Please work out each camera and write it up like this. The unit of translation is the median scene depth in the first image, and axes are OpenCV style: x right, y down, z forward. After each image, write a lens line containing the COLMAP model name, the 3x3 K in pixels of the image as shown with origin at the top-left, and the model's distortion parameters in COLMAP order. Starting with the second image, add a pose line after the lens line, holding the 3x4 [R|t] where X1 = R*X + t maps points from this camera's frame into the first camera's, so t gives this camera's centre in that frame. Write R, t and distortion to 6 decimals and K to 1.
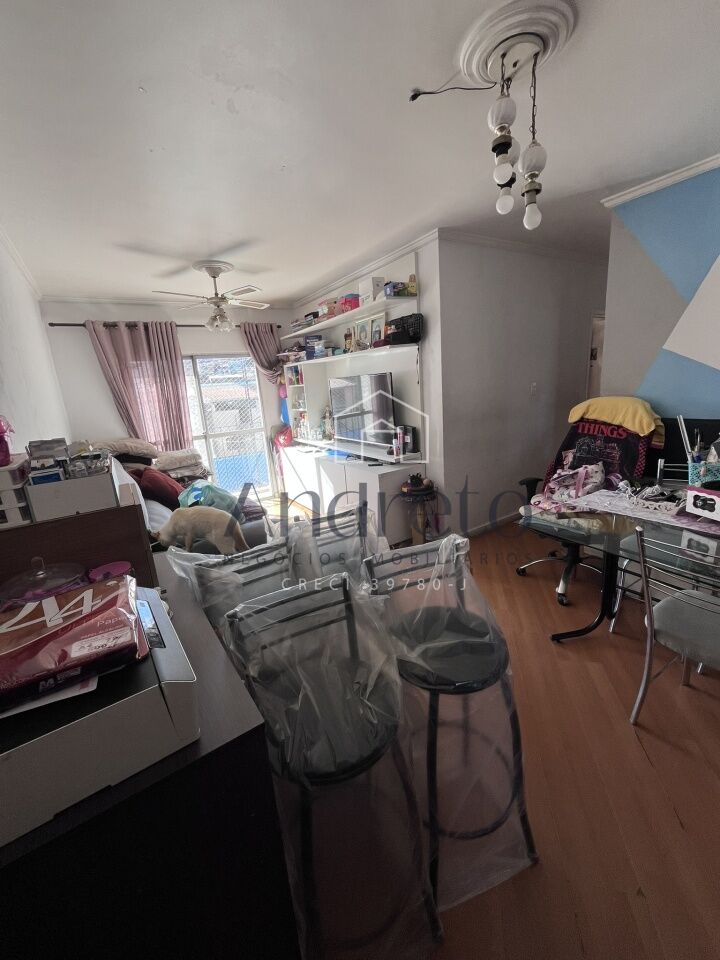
lens RADIAL K [[390.2, 0, 360.4], [0, 390.2, 480.2], [0, 0, 1]] dist [0.000229, -0.000853]
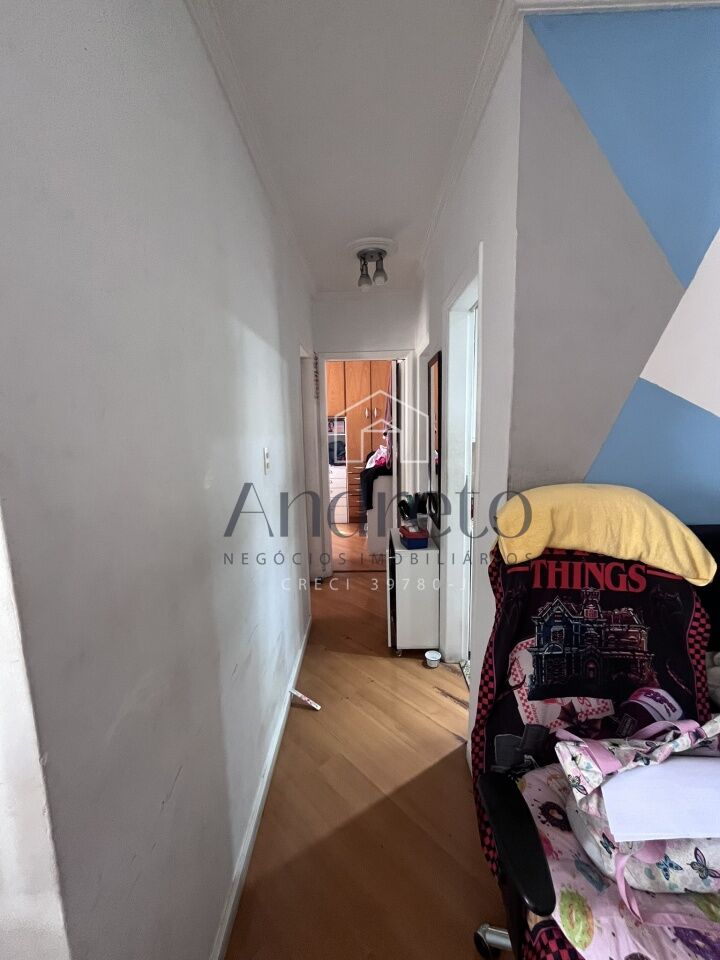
lens RADIAL K [[390.2, 0, 358.9], [0, 390.2, 480.7], [0, 0, 1]] dist [0.000229, -0.000853]
pose [[0.546555, -0.057933, 0.835417, 0.283611], [0.188630, 0.980483, -0.055415, -0.344573], [-0.815902, 0.187872, 0.546817, 1.394120]]
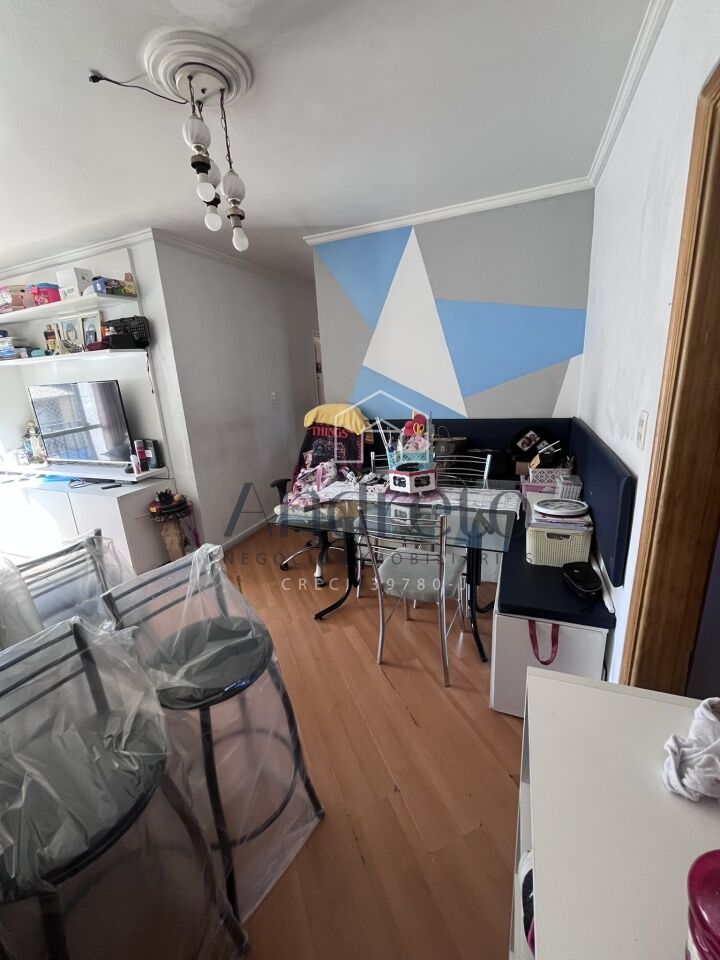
lens RADIAL K [[390.2, 0, 361.4], [0, 390.2, 480.0], [0, 0, 1]] dist [0.000229, -0.000853]
pose [[0.820047, -0.123608, 0.558789, 0.023842], [0.136540, 0.990458, 0.018717, 0.010196], [-0.555770, 0.060948, 0.829099, -0.037845]]
